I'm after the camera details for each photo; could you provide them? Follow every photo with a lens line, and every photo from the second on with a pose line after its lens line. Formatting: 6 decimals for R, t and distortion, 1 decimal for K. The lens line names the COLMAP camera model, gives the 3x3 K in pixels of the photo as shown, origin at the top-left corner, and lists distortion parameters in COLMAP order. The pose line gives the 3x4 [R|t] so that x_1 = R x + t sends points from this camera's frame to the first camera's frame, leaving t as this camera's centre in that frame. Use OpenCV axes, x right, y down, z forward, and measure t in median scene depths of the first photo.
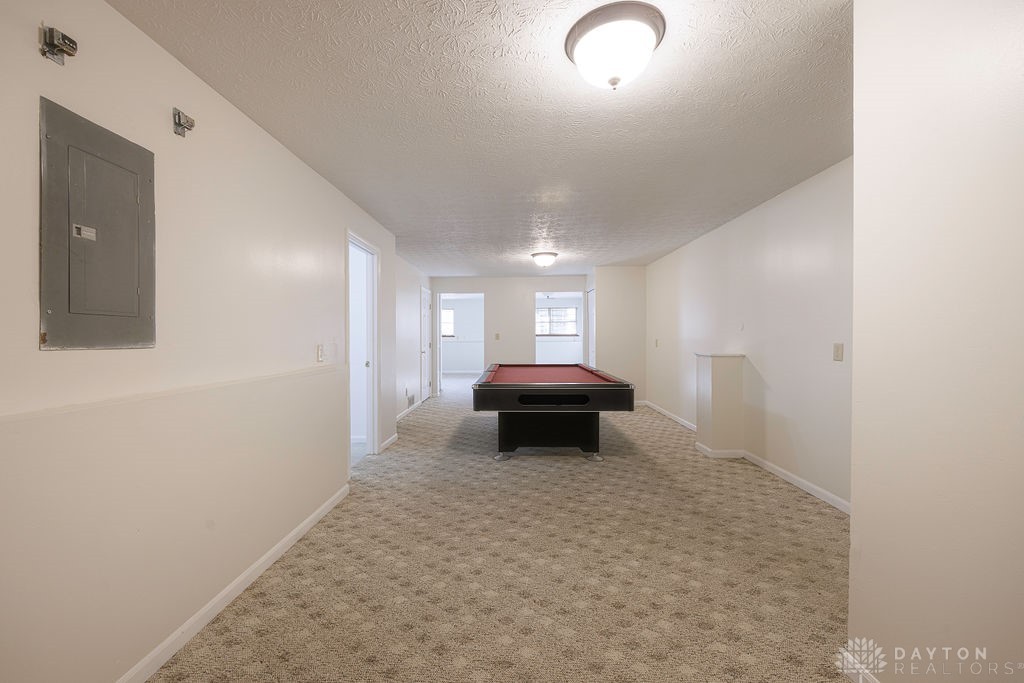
lens RADIAL K [[408.2, 0, 506.0], [0, 408.2, 337.7], [0, 0, 1]] dist [-0.011949, 0.000096]
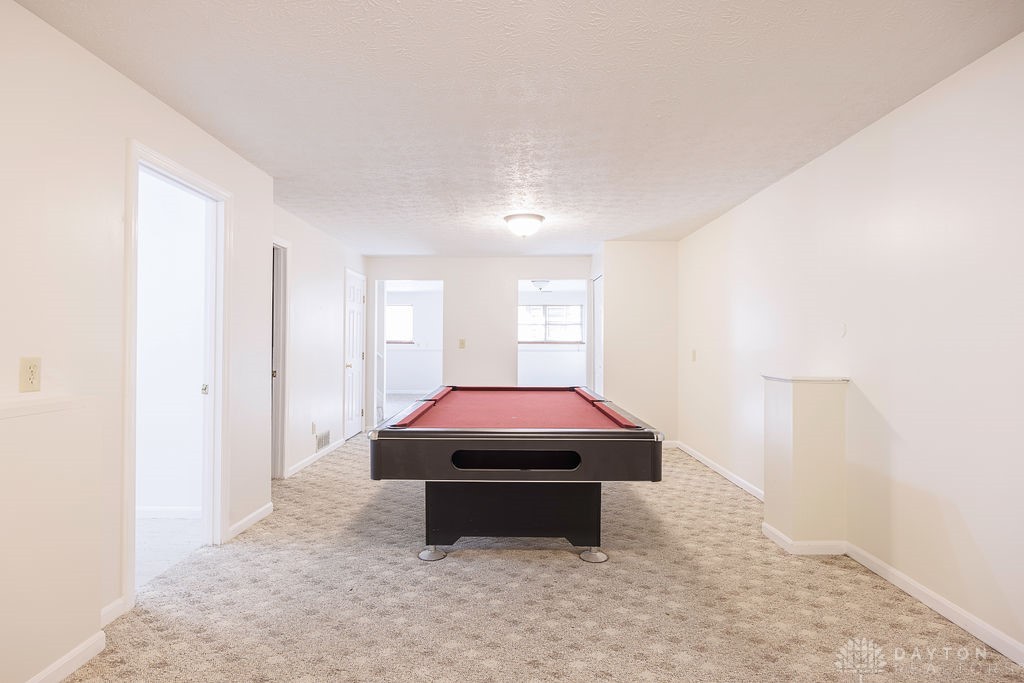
lens RADIAL K [[545.8, 0, 500.0], [0, 545.8, 340.0], [0, 0, 1]] dist [-0.018578, -0.000125]
pose [[0.999766, 0.008756, 0.019792, 0.066403], [-0.008559, 0.999913, -0.010024, -0.001512], [-0.019878, 0.009853, 0.999754, 0.223852]]
